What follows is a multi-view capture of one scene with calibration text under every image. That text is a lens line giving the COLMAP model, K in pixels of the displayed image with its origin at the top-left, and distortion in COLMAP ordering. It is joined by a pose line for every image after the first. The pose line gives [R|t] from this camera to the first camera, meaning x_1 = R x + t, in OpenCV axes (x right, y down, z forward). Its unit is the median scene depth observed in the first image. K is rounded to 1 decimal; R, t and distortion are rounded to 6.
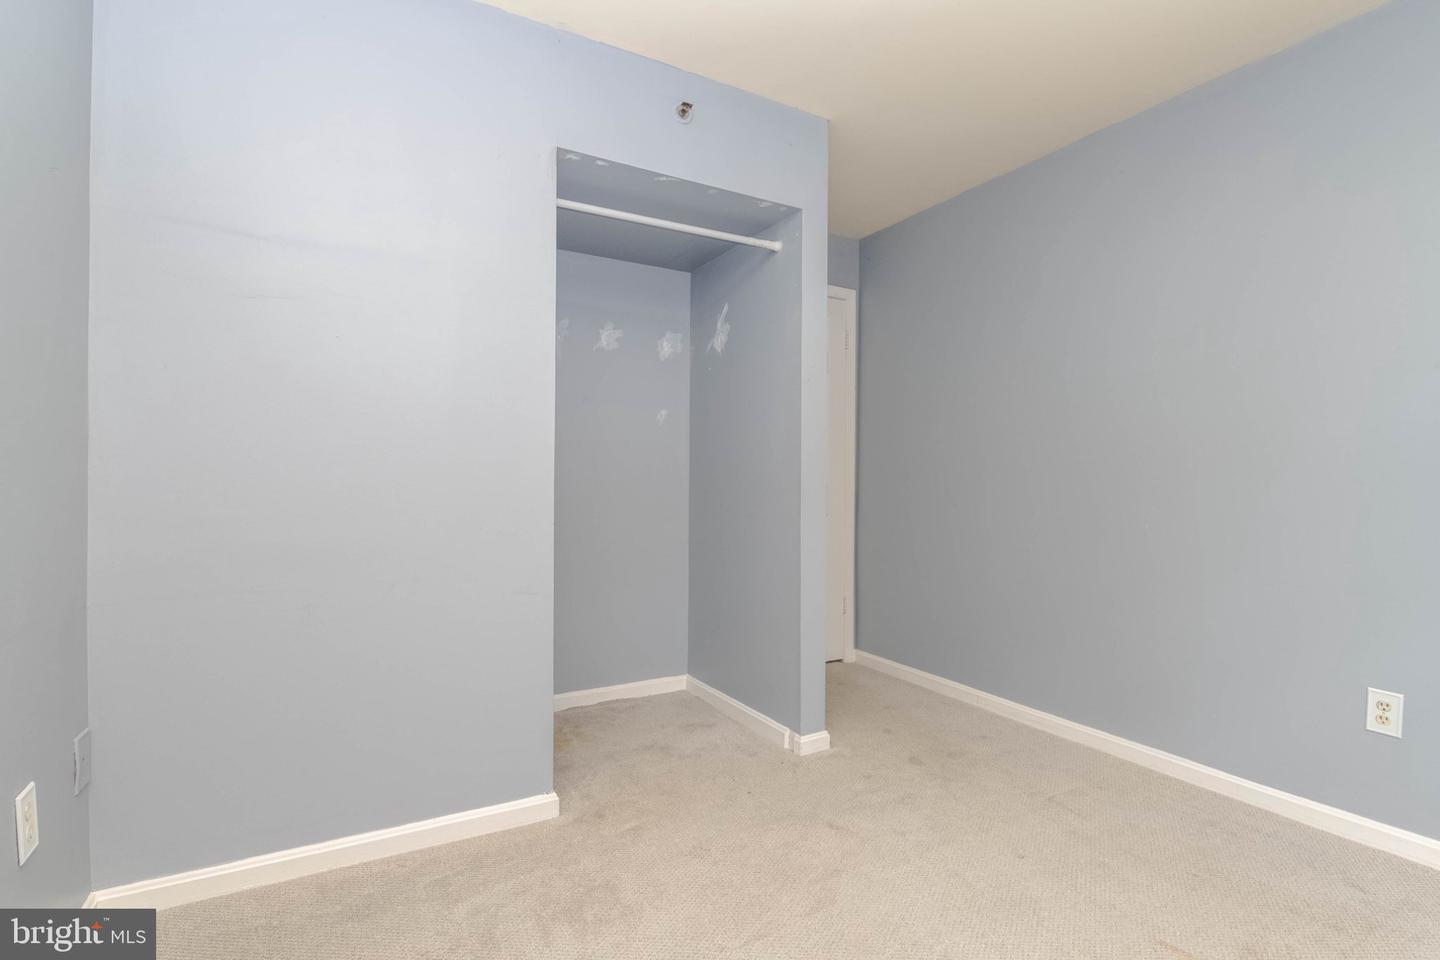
lens RADIAL K [[682.9, 0, 728.9], [0, 682.9, 483.1], [0, 0, 1]] dist [0.006673, -0.011498]
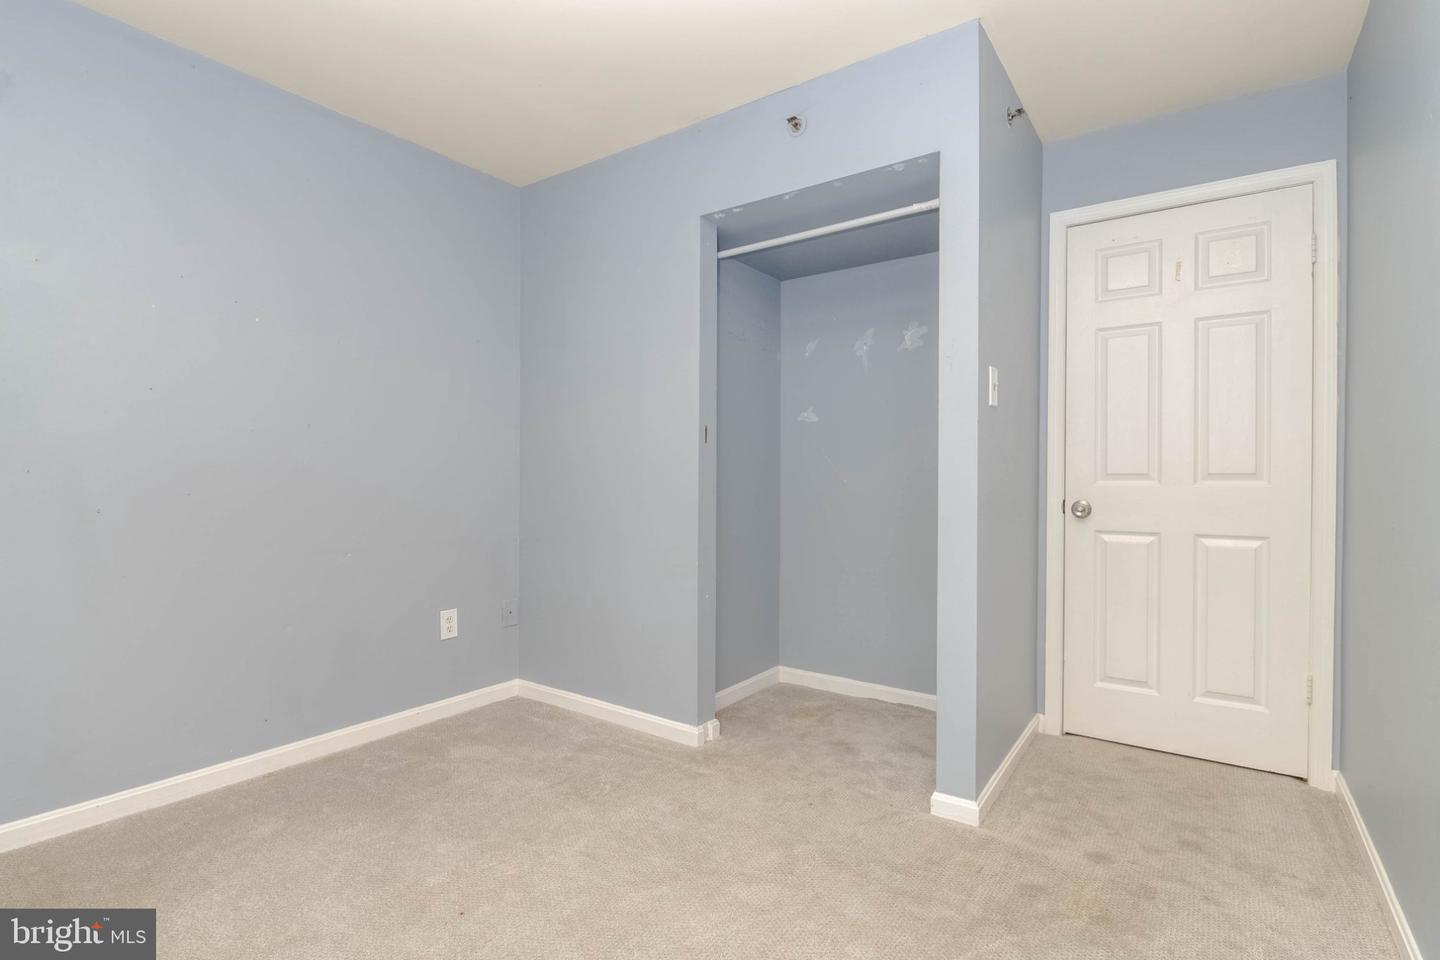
lens RADIAL K [[682.9, 0, 728.9], [0, 682.9, 483.1], [0, 0, 1]] dist [0.006673, -0.011498]
pose [[0.418556, 0.001394, -0.908190, 0.686917], [-0.007091, 0.999973, -0.001733, 0.002445], [0.908163, 0.007166, 0.418554, 0.392312]]
